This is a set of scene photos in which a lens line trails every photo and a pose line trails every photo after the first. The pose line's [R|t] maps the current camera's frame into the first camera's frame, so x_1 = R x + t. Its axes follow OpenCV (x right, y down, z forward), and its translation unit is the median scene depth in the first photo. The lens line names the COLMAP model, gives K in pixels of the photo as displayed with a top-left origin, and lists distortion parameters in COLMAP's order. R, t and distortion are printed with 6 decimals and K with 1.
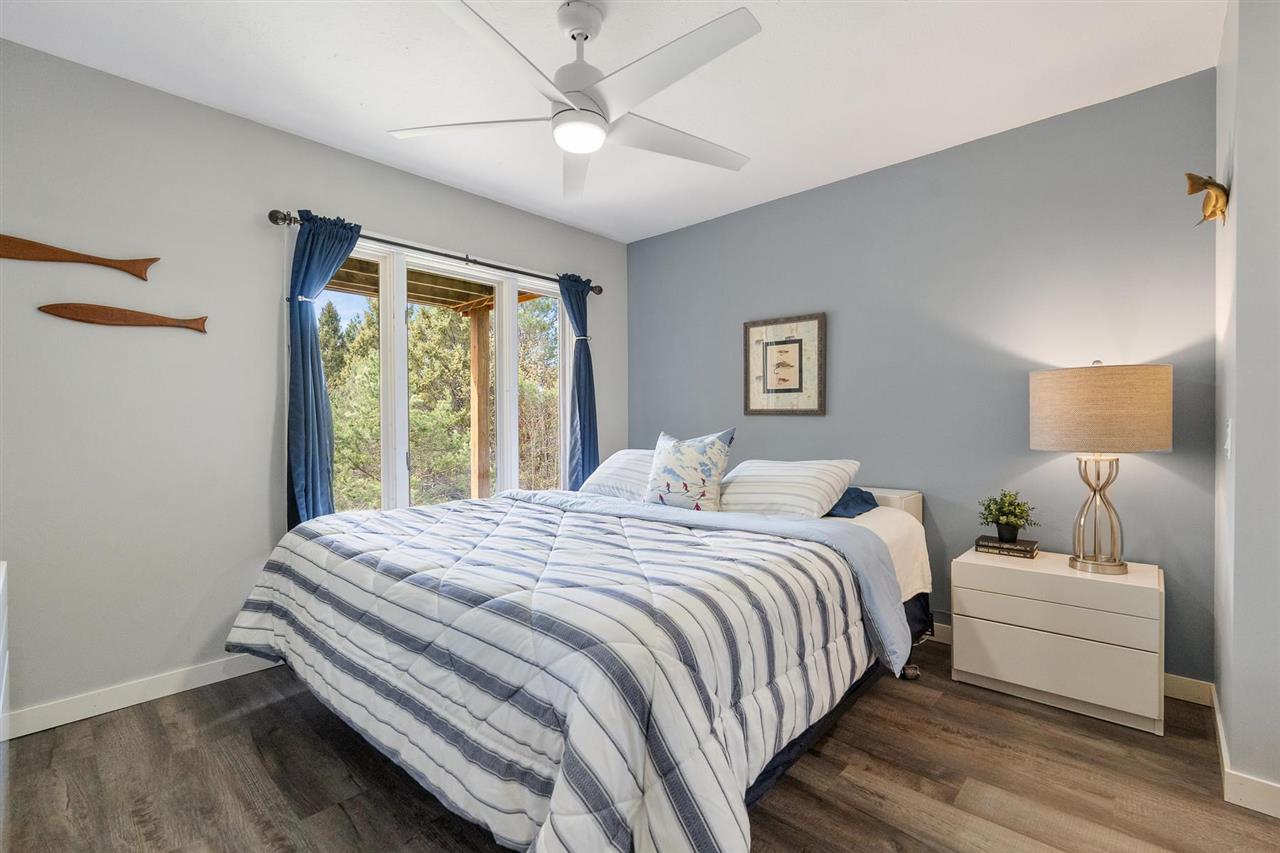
lens RADIAL K [[570.3, 0, 640.0], [0, 570.3, 426.5], [0, 0, 1]] dist [0.001018, 0.000032]
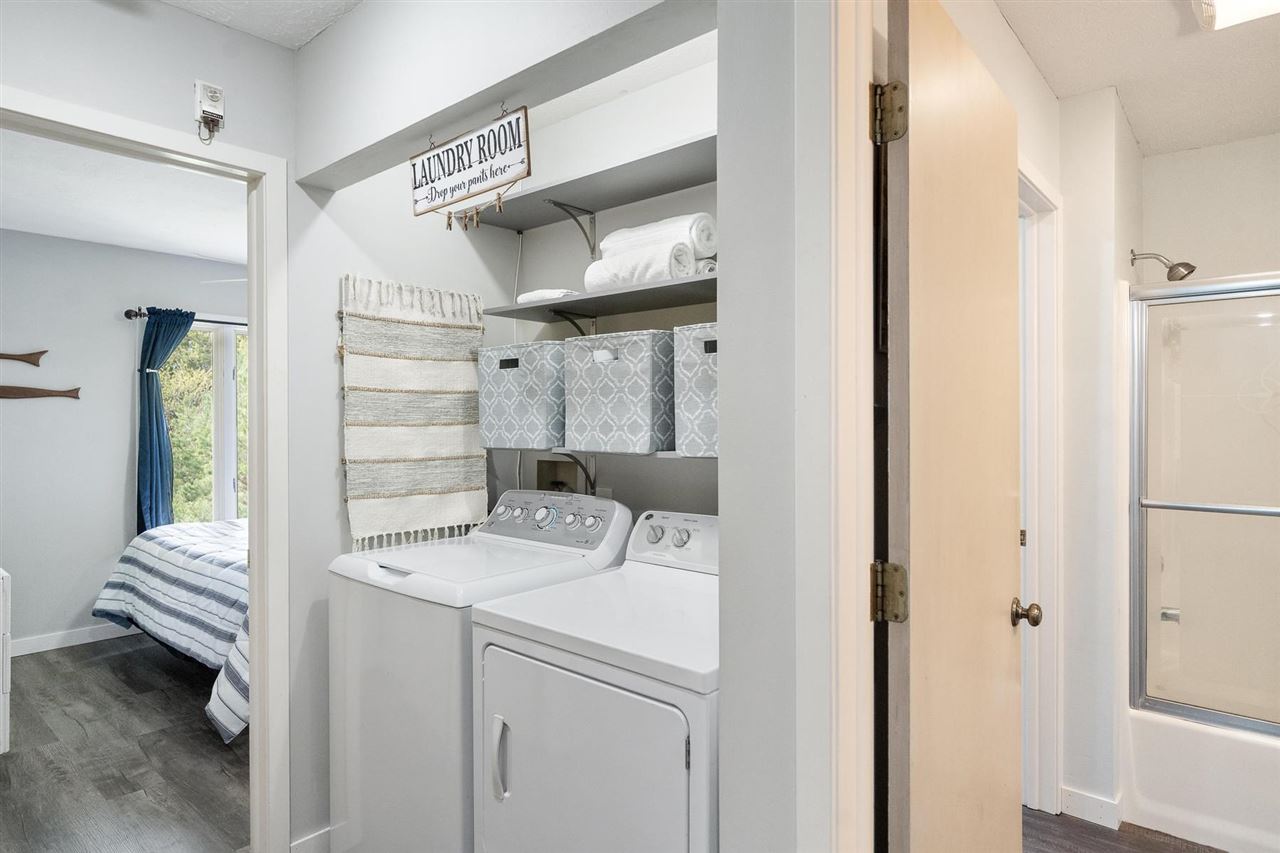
lens RADIAL K [[729.9, 0, 640.0], [0, 729.9, 426.5], [0, 0, 1]] dist [0.003369, 0.001575]
pose [[0.999613, 0.005834, 0.027212, 0.653903], [-0.005795, 0.999982, -0.001493, -0.108081], [-0.027220, 0.001335, 0.999629, -0.957469]]
